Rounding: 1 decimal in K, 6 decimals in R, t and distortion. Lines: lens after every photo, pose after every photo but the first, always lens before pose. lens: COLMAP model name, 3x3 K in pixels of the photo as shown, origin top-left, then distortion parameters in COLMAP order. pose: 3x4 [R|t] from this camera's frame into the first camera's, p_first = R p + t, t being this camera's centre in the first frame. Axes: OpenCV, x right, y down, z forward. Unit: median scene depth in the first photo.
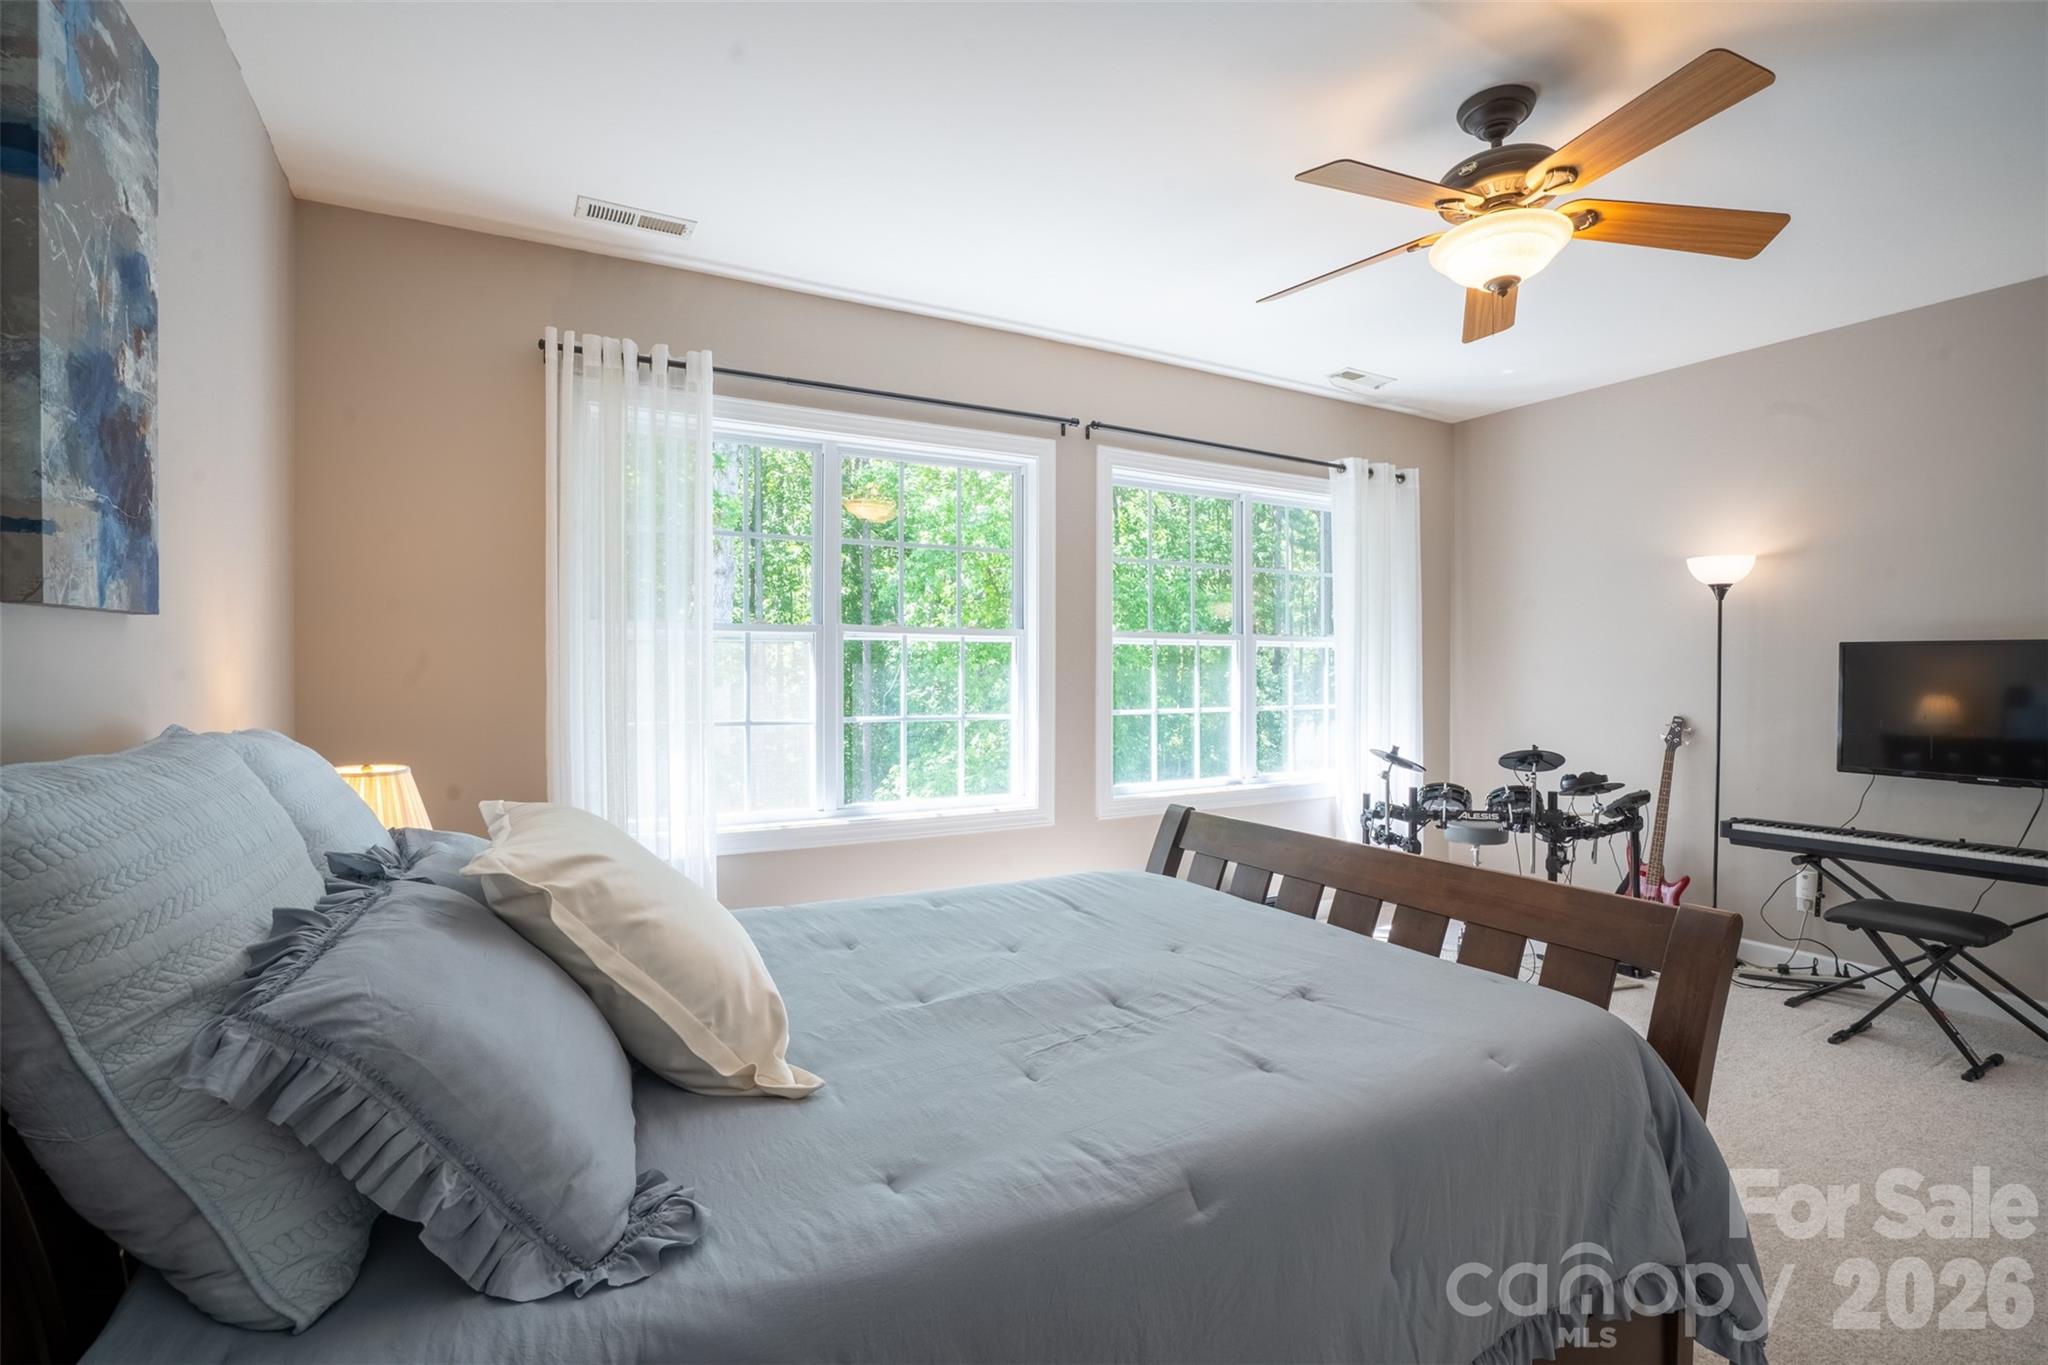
lens RADIAL K [[961.9, 0, 1022.6], [0, 961.9, 680.1], [0, 0, 1]] dist [-0.037817, 0.003049]
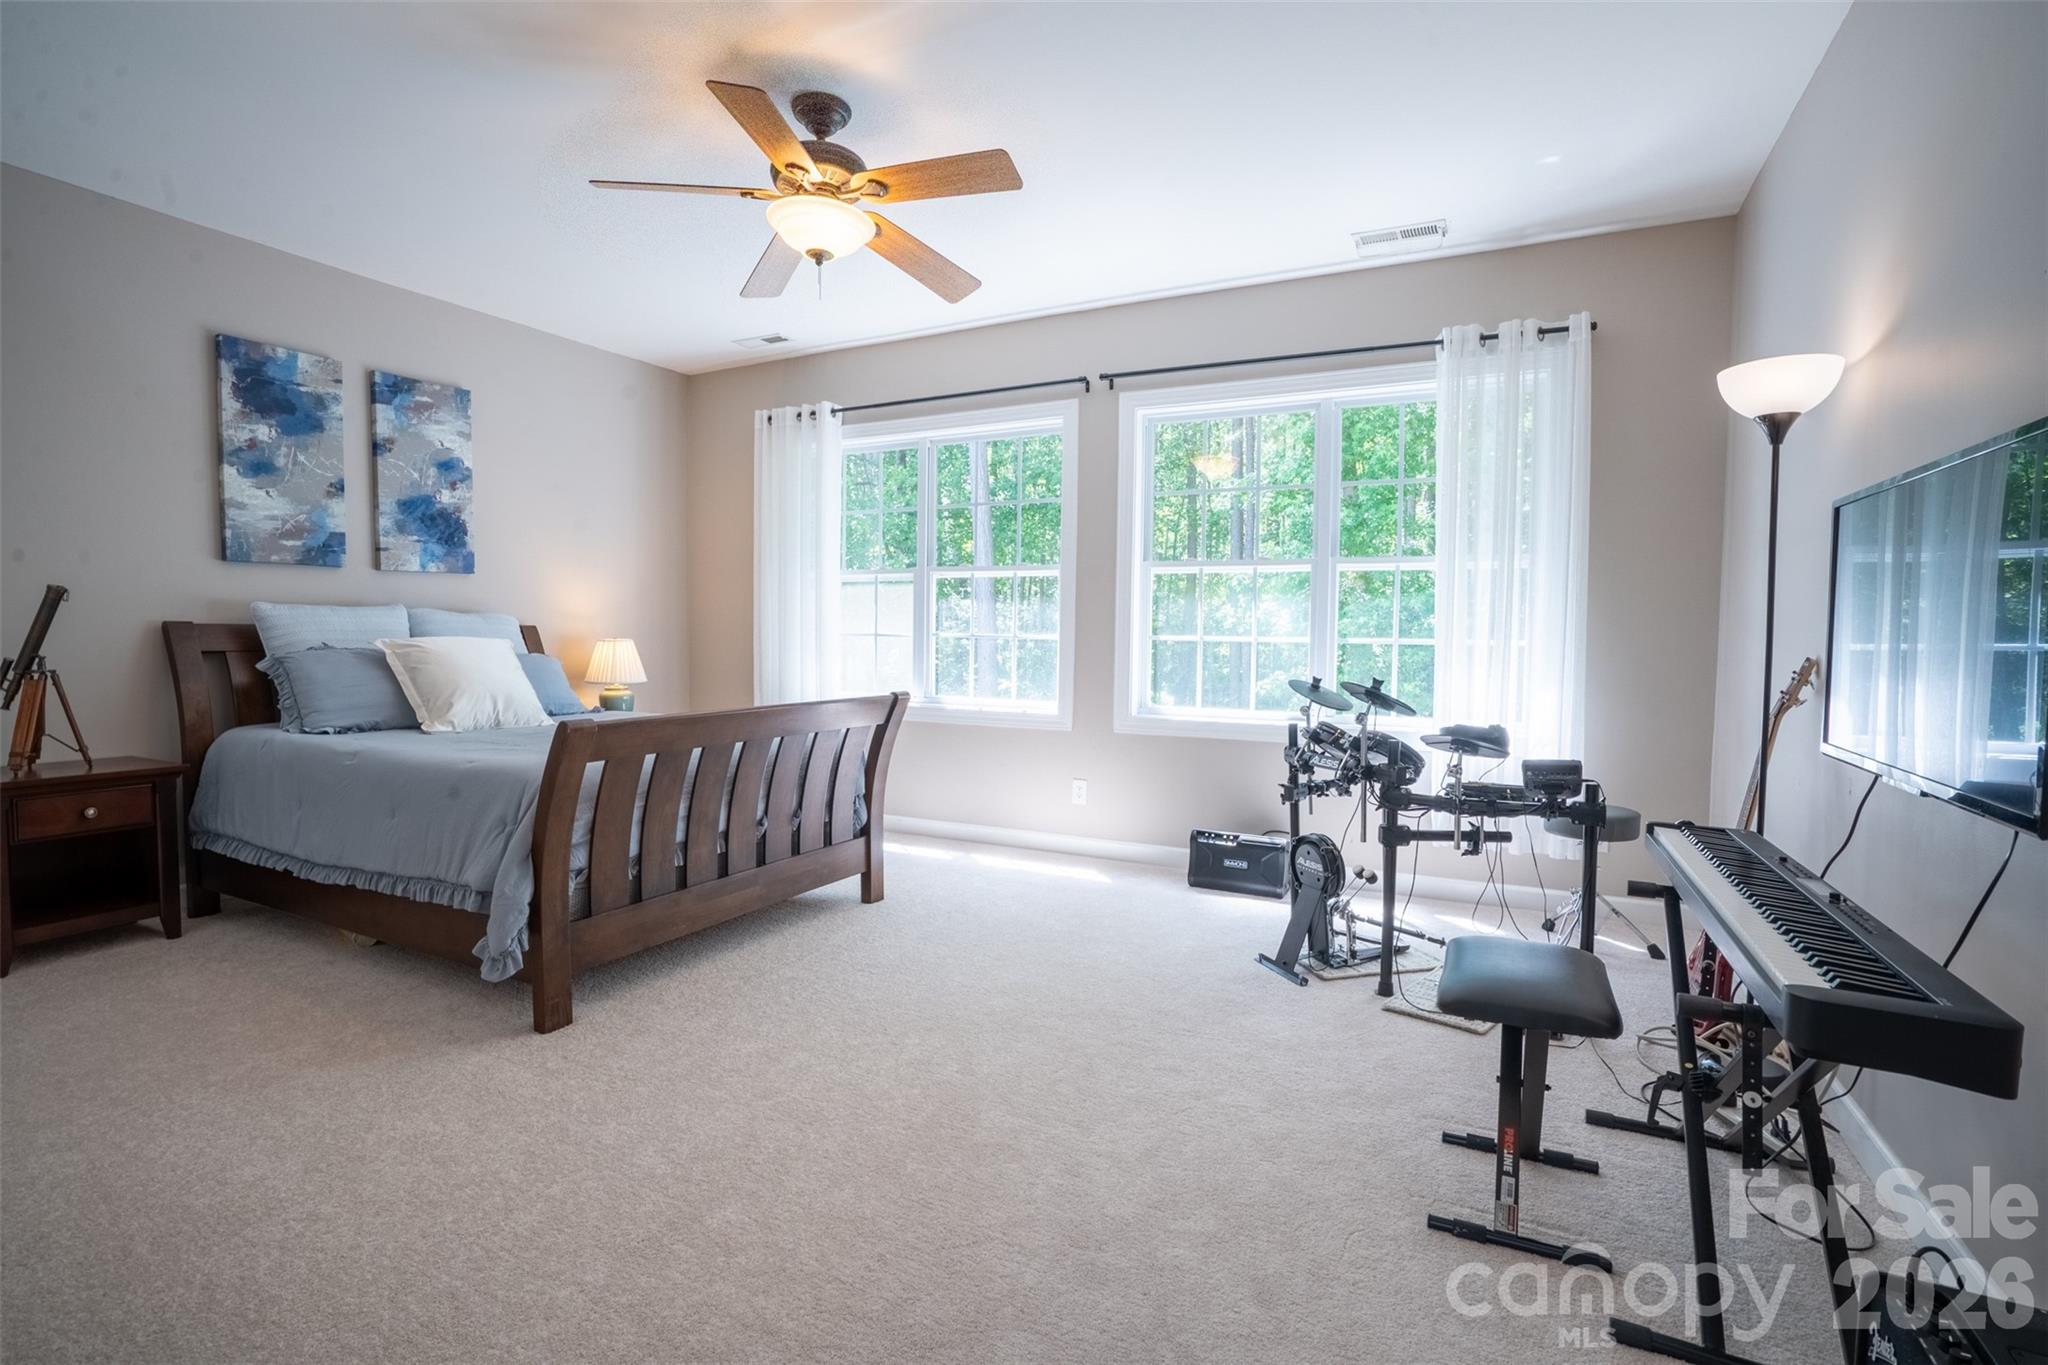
lens RADIAL K [[961.9, 0, 1007.0], [0, 961.9, 683.5], [0, 0, 1]] dist [-0.037817, 0.003049]
pose [[0.540271, 0.048205, -0.840109, 0.971273], [-0.017033, 0.998780, 0.046355, 0.040659], [0.841318, -0.010735, 0.540433, 0.300739]]
